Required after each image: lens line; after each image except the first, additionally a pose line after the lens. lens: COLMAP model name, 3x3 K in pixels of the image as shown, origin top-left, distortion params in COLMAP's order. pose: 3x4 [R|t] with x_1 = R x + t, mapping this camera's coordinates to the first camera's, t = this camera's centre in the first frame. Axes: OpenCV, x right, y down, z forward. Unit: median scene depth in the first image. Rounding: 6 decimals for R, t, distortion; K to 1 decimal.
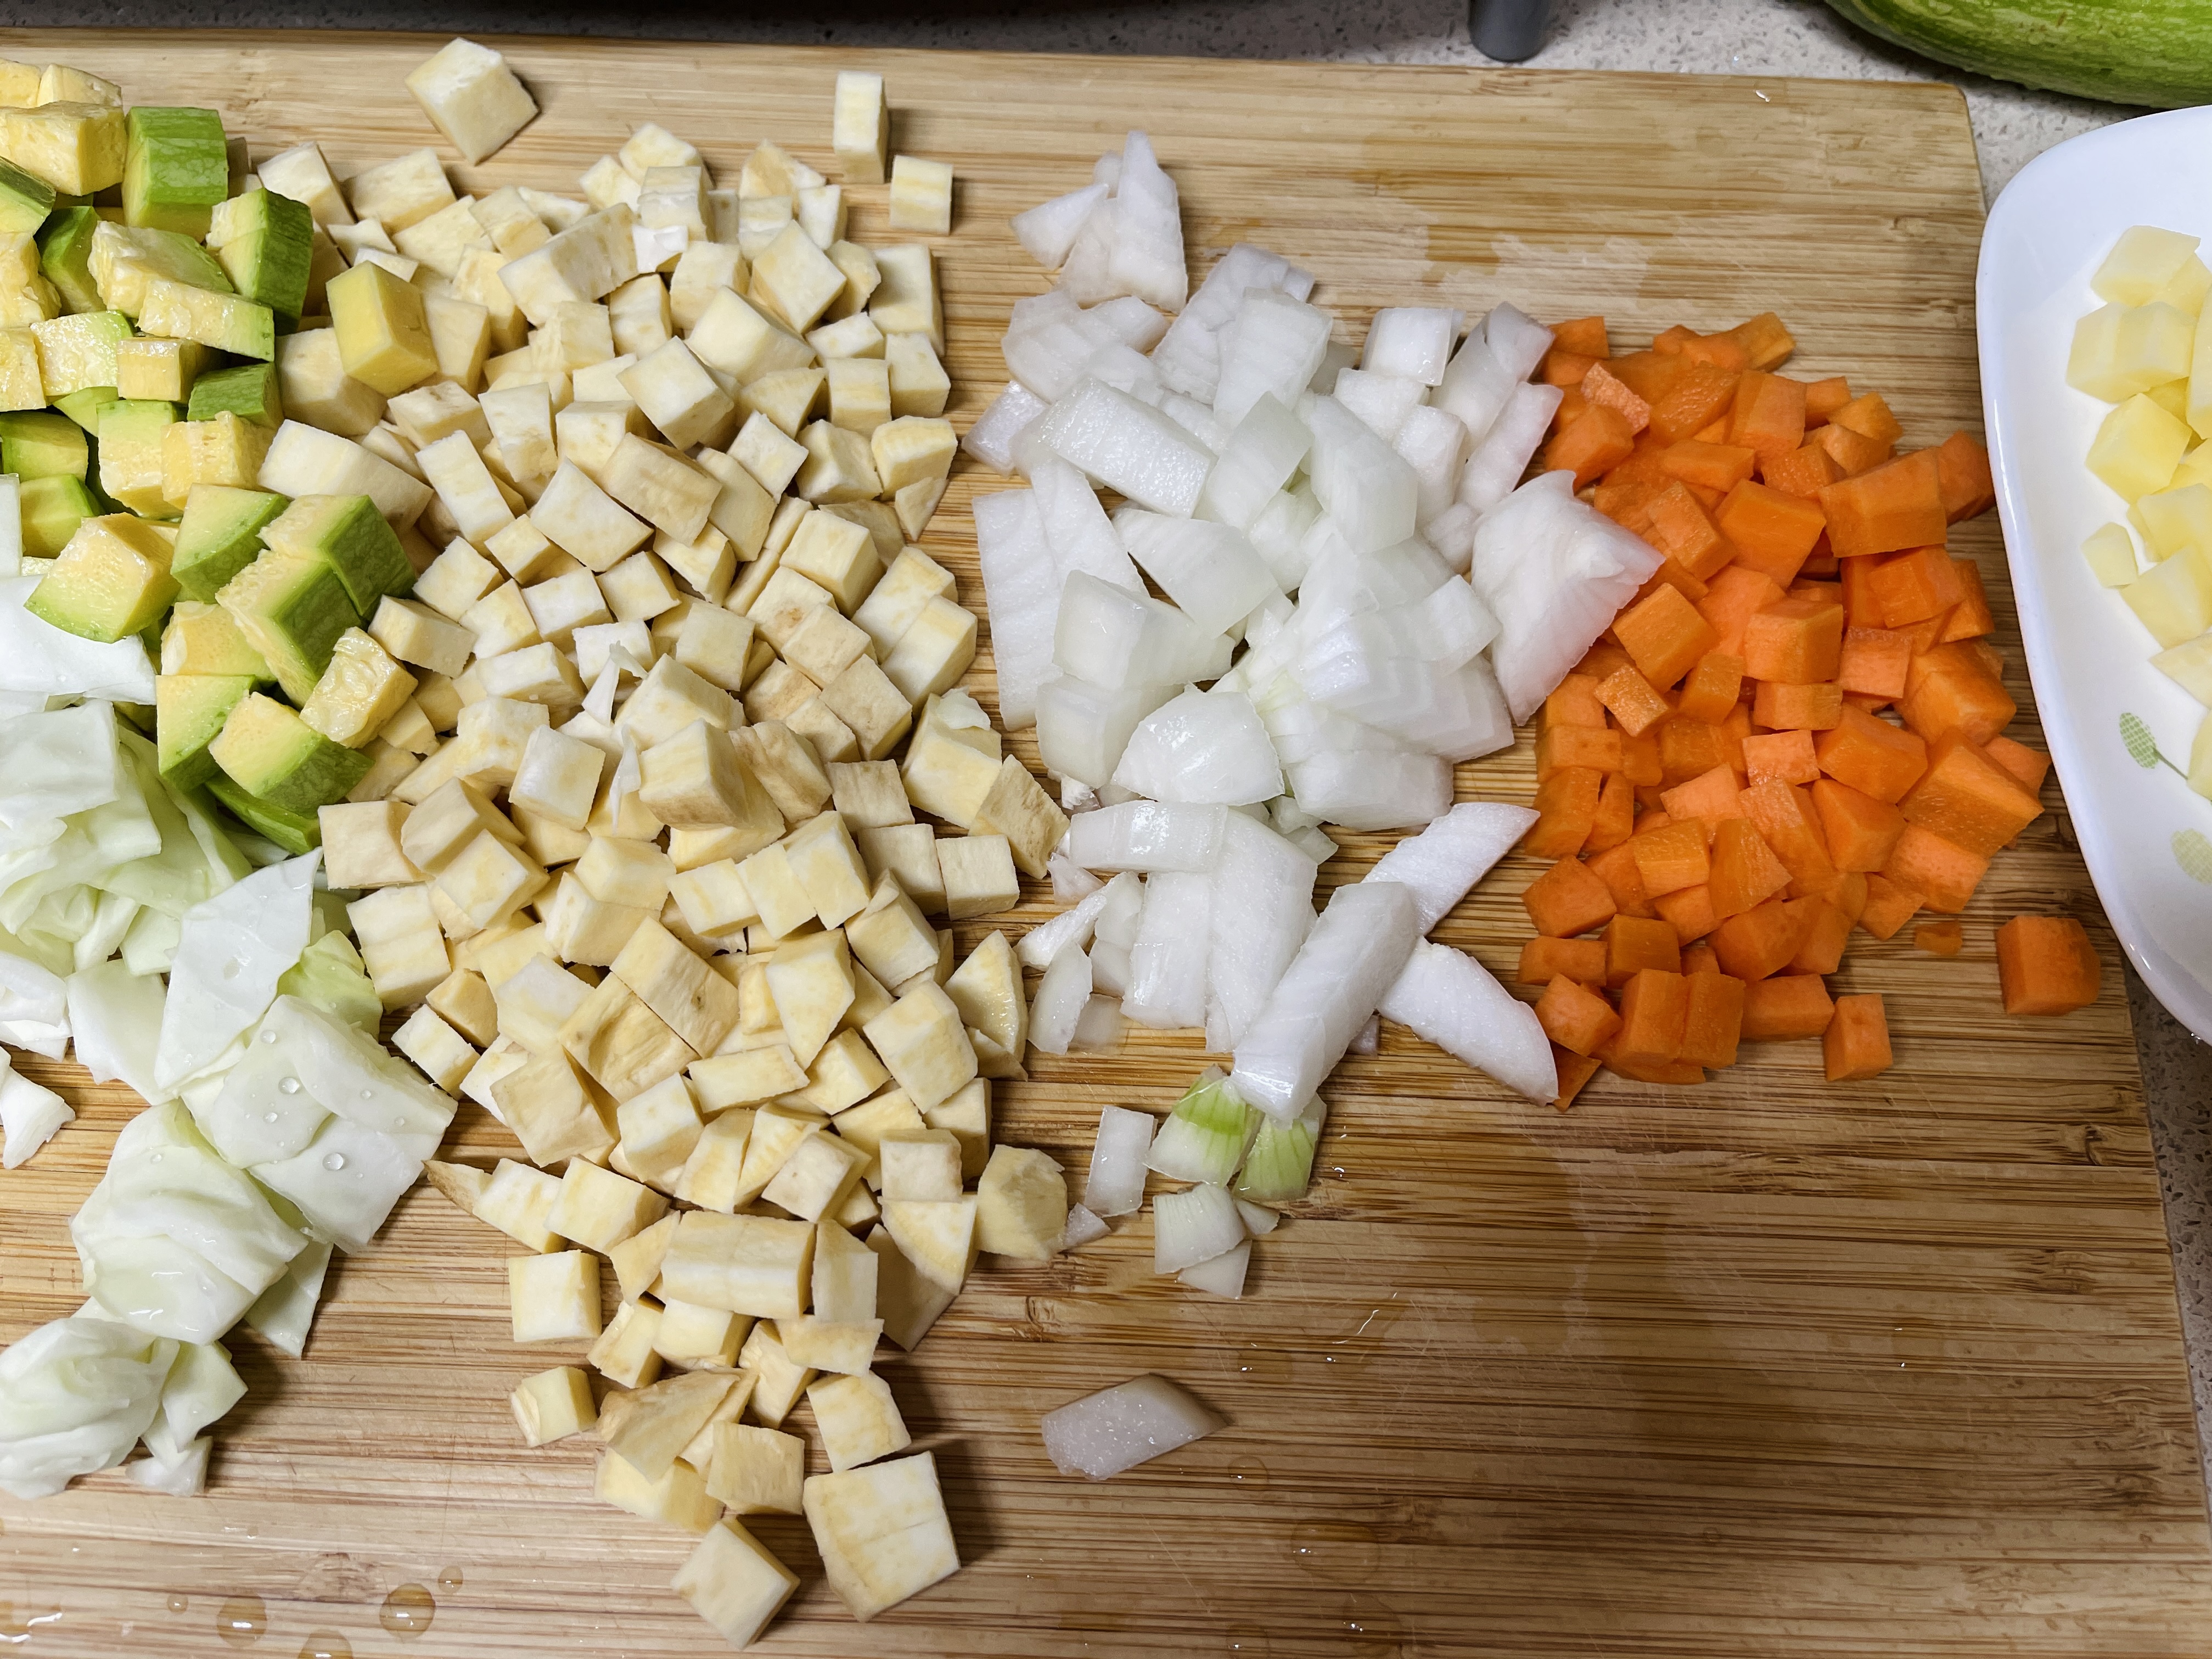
lens RADIAL K [[1654.8, 0, 1124.1], [0, 1654.8, 816.4], [0, 0, 1]] dist [0.029169, -0.064965]
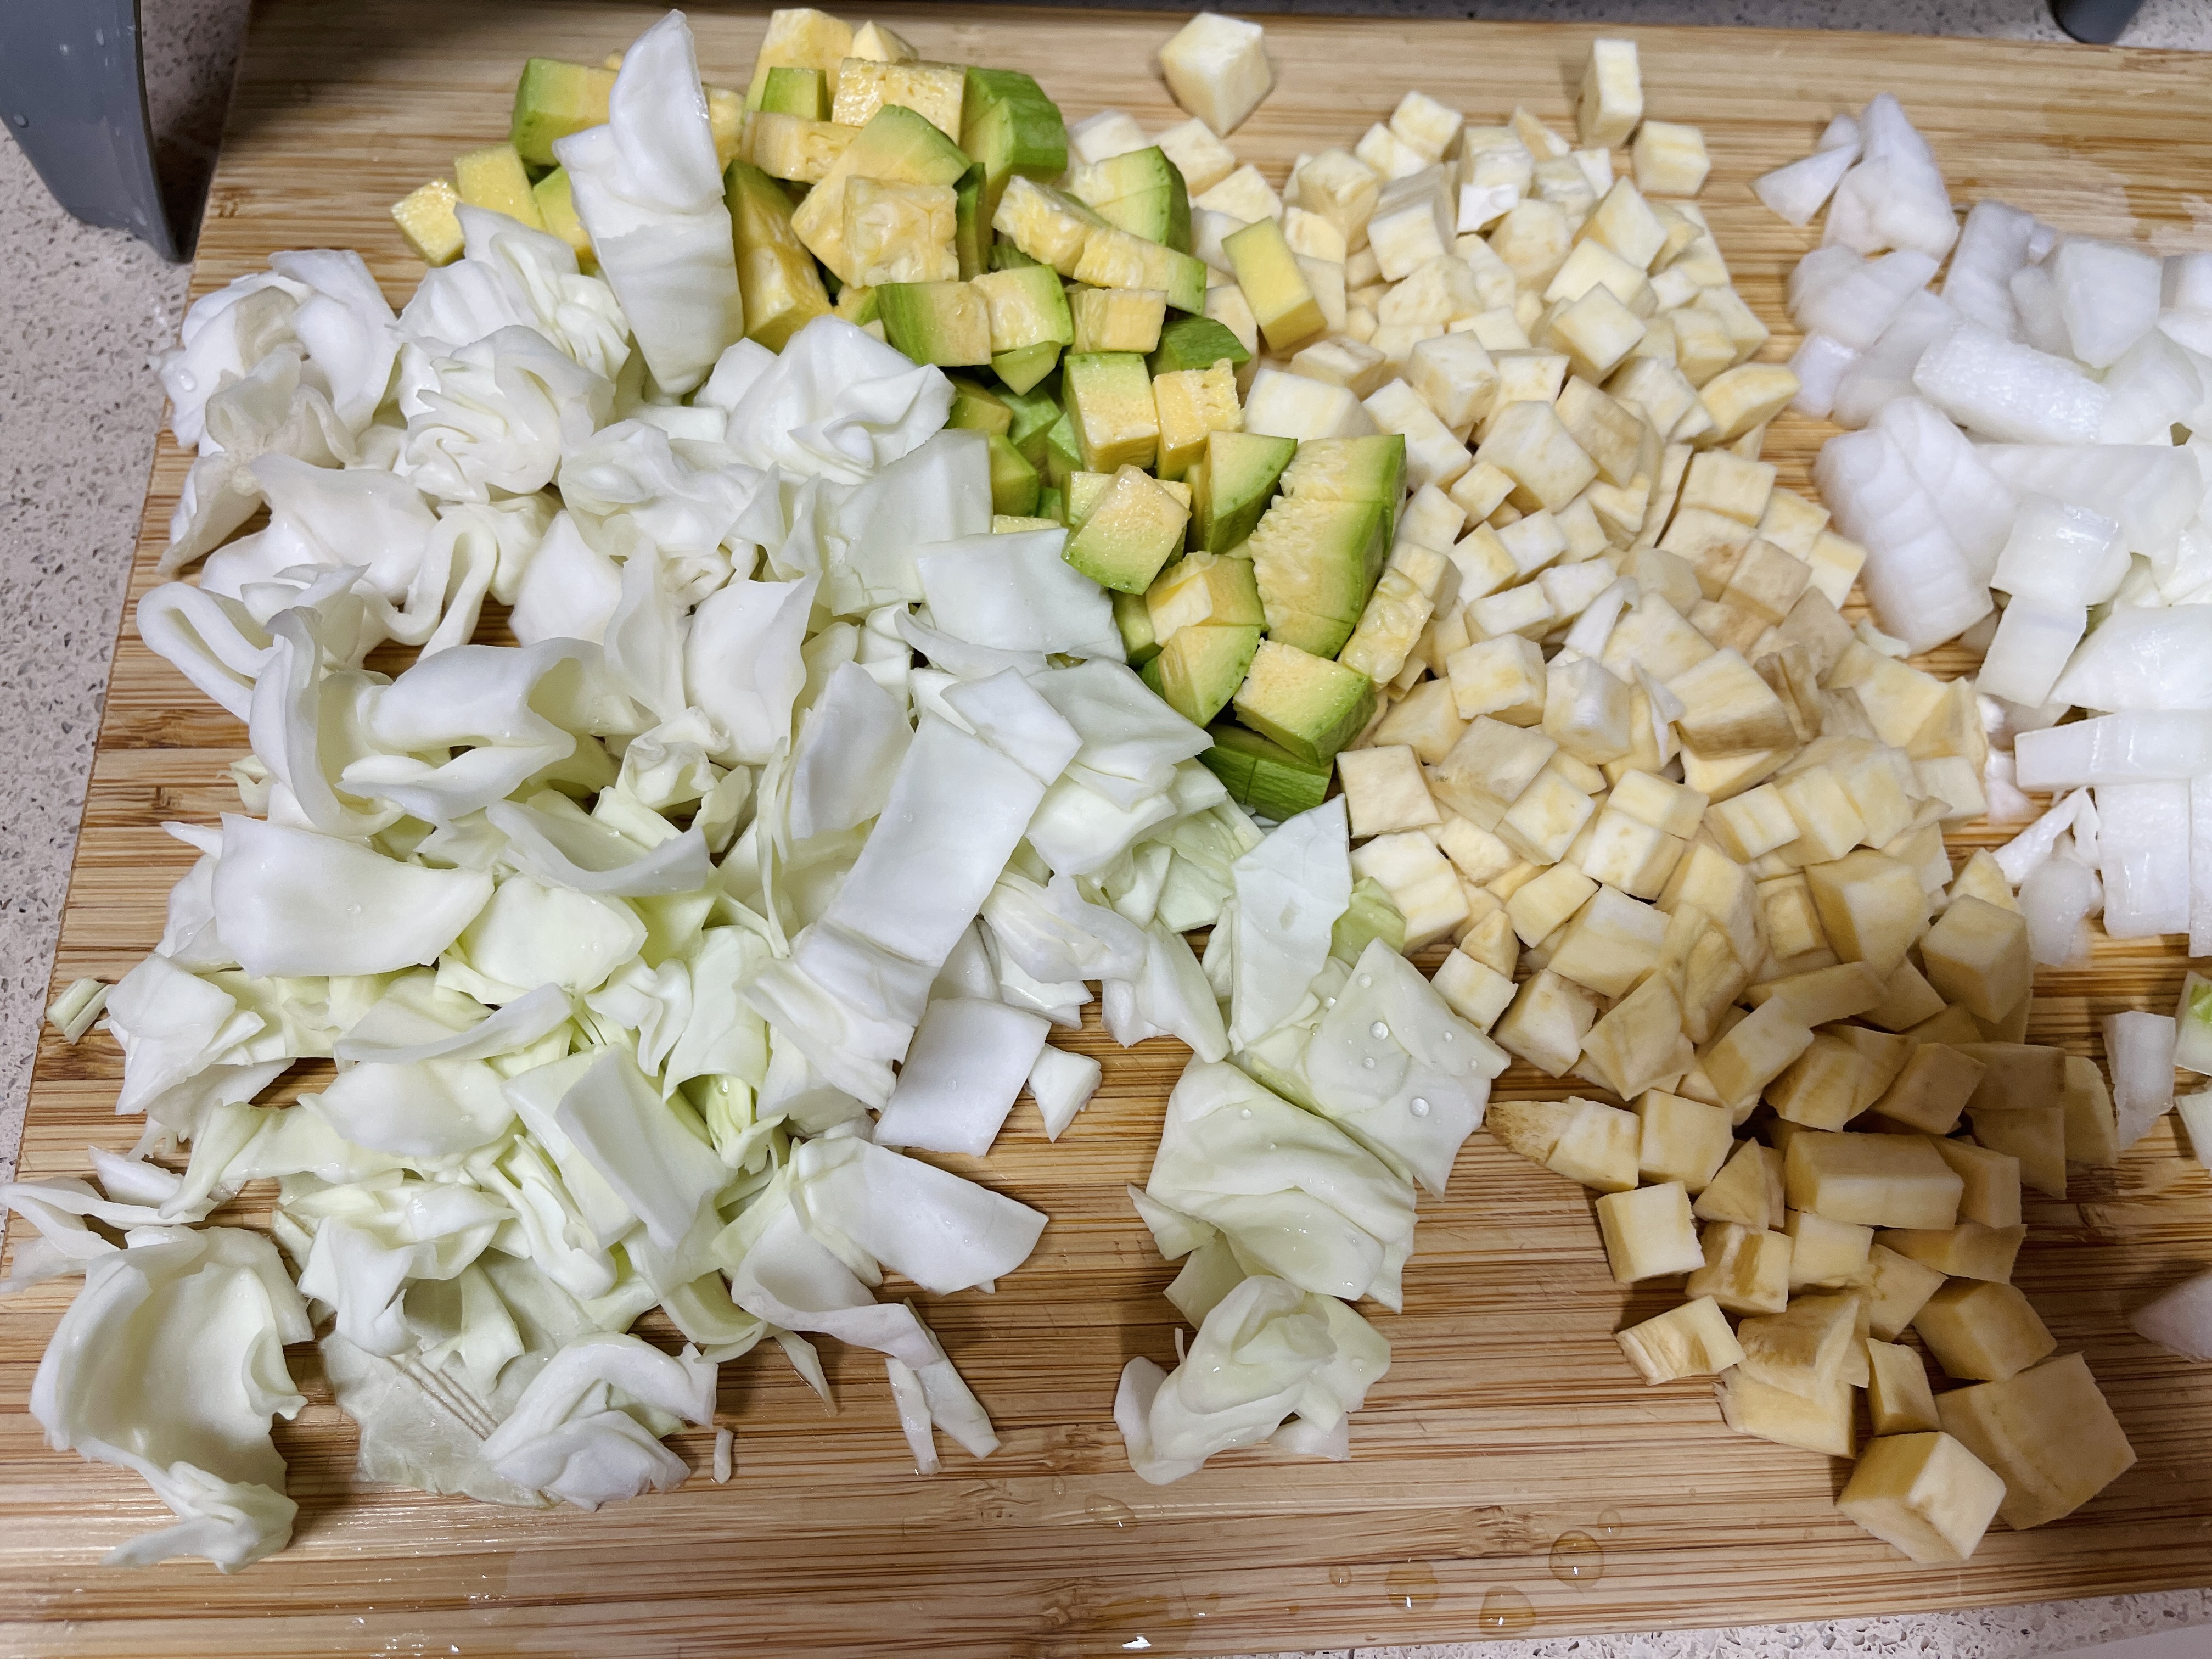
lens RADIAL K [[1654.8, 0, 1088.1], [0, 1654.8, 826.5], [0, 0, 1]] dist [0.029169, -0.064965]
pose [[0.995716, -0.047132, 0.079554, -0.621833], [0.049794, 0.998253, -0.031818, 0.053542], [-0.077915, 0.035643, 0.996323, 0.028758]]
